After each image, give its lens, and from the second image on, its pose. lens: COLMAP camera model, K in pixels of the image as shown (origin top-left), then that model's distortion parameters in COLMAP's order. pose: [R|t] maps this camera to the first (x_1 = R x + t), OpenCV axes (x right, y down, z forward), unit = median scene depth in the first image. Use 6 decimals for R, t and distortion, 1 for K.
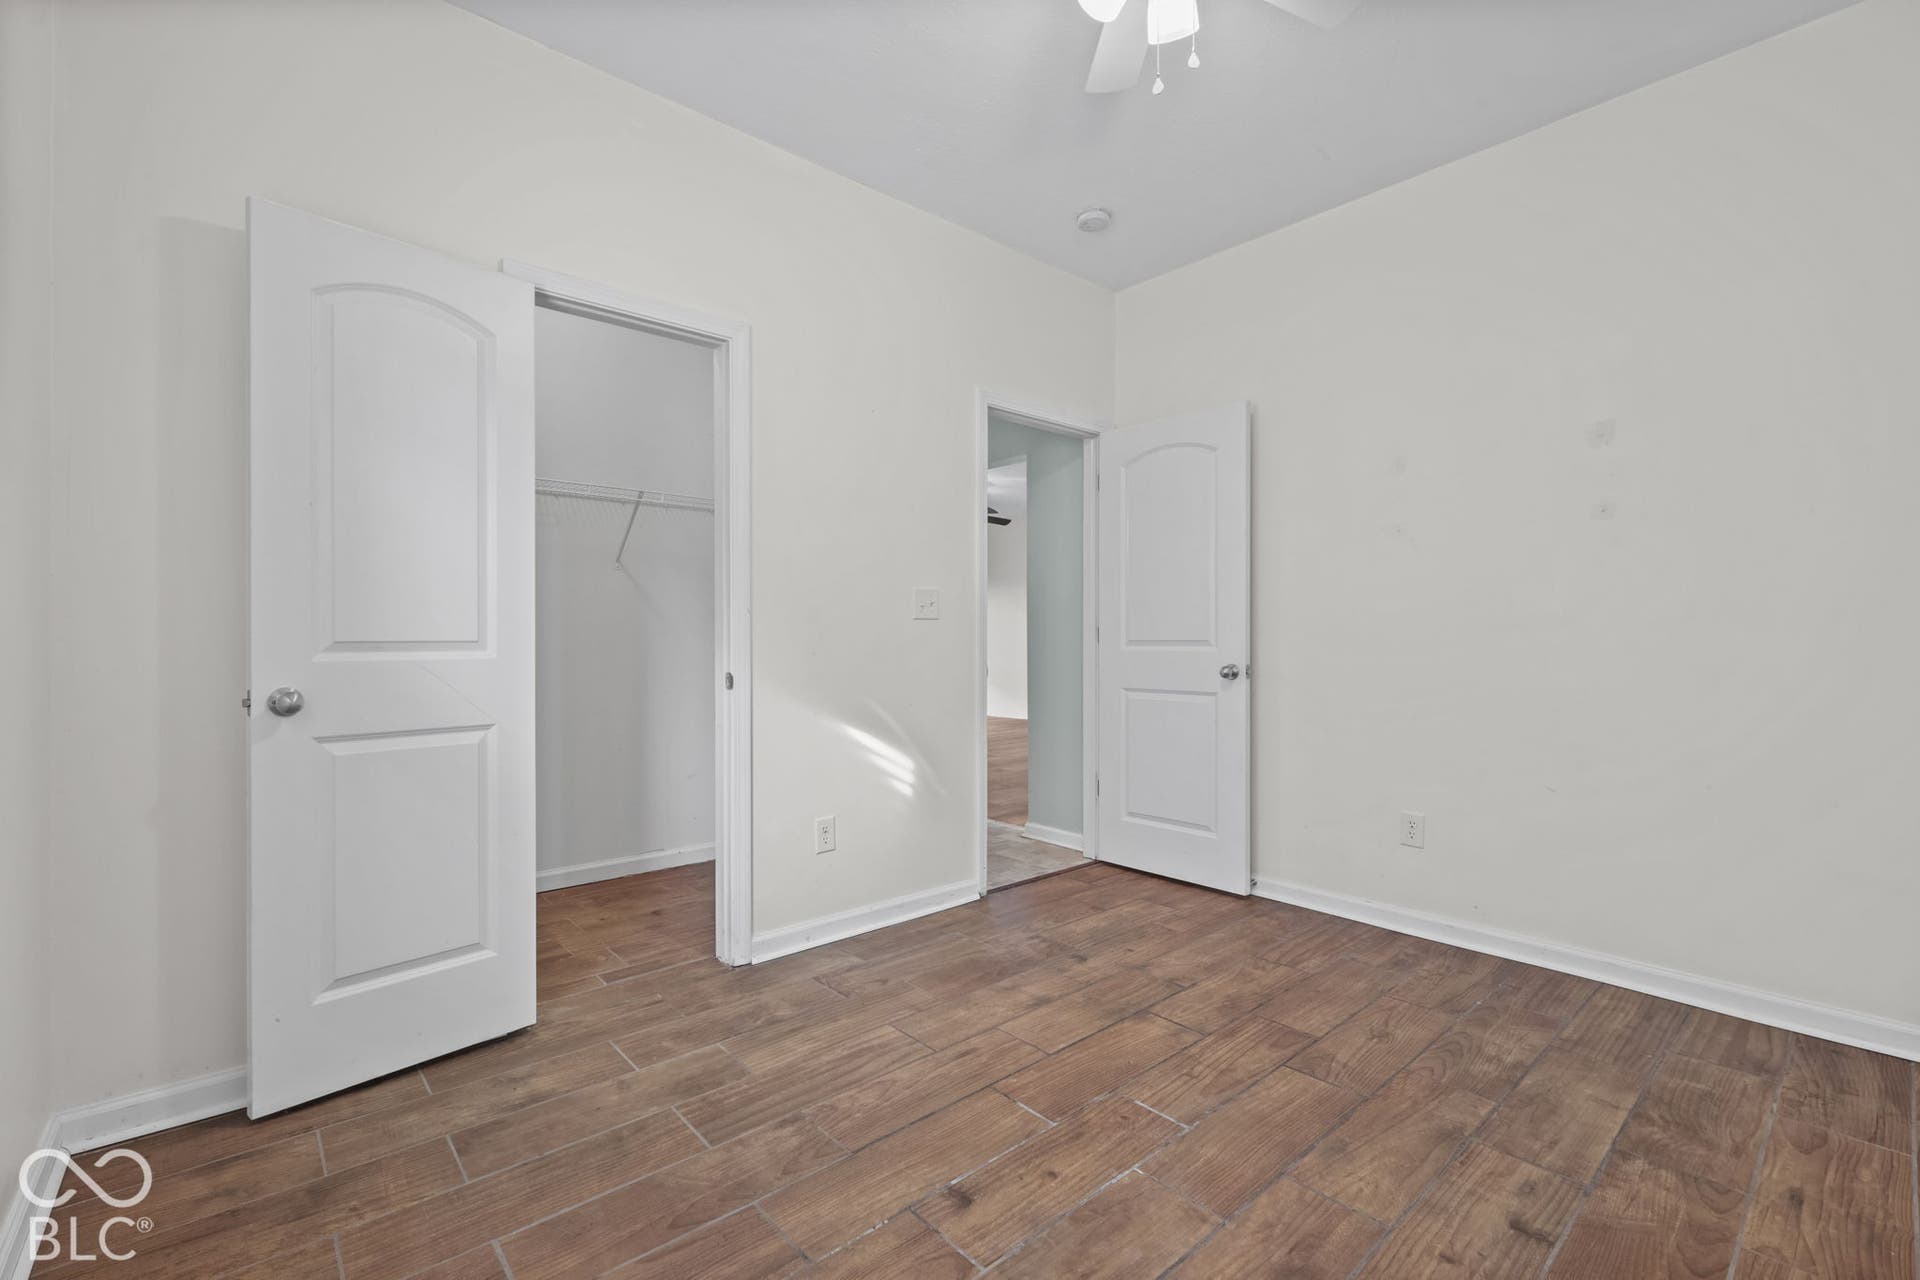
lens RADIAL K [[841.2, 0, 949.6], [0, 841.2, 635.6], [0, 0, 1]] dist [0.001206, 0.000313]
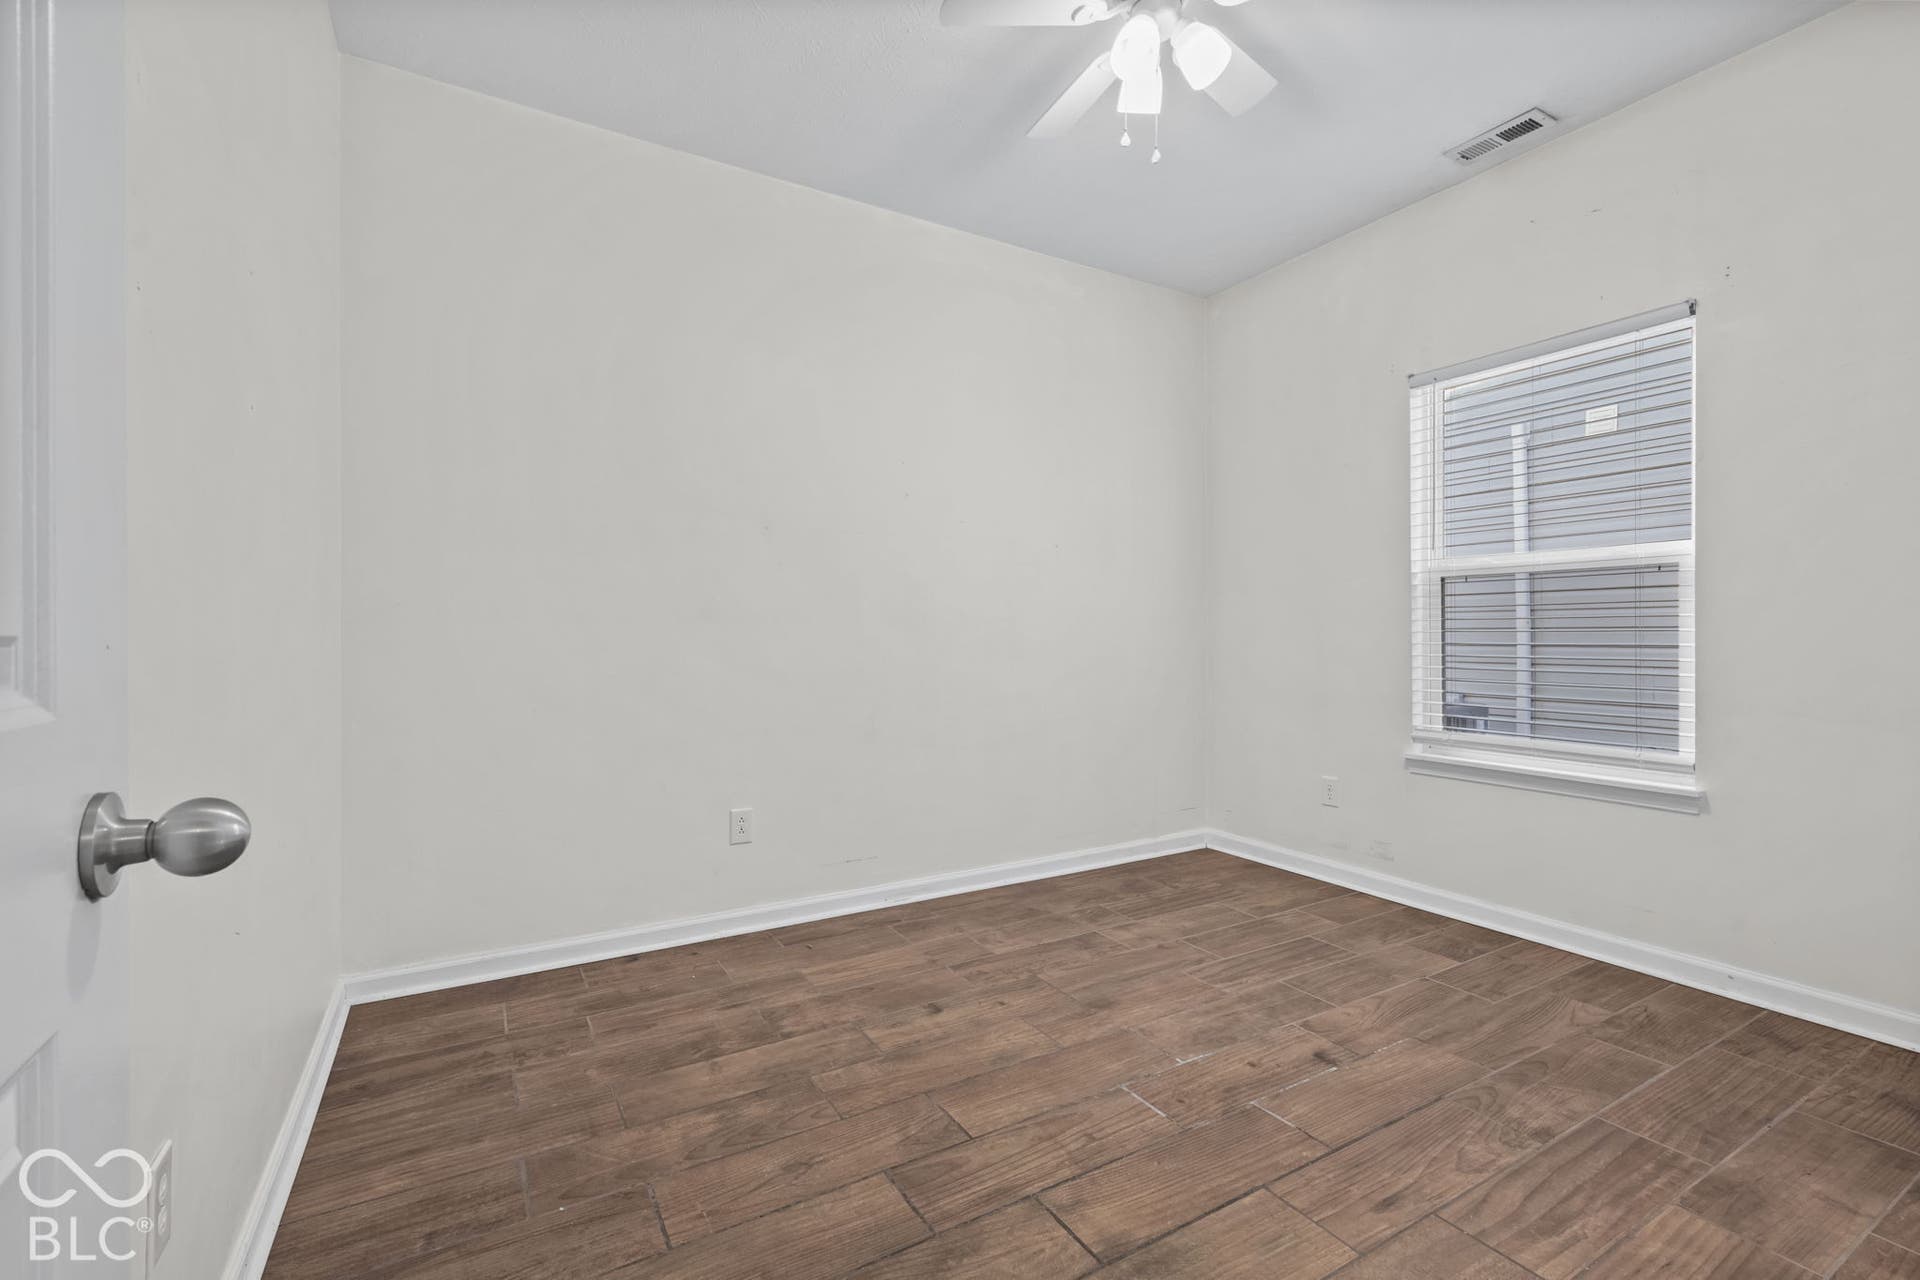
lens RADIAL K [[841.2, 0, 949.6], [0, 841.2, 635.6], [0, 0, 1]] dist [0.001206, 0.000313]
pose [[-0.981915, 0.004279, 0.189274, 0.276291], [0.003538, 0.999985, -0.004253, 0.009992], [-0.189289, -0.003507, -0.981915, 1.977432]]
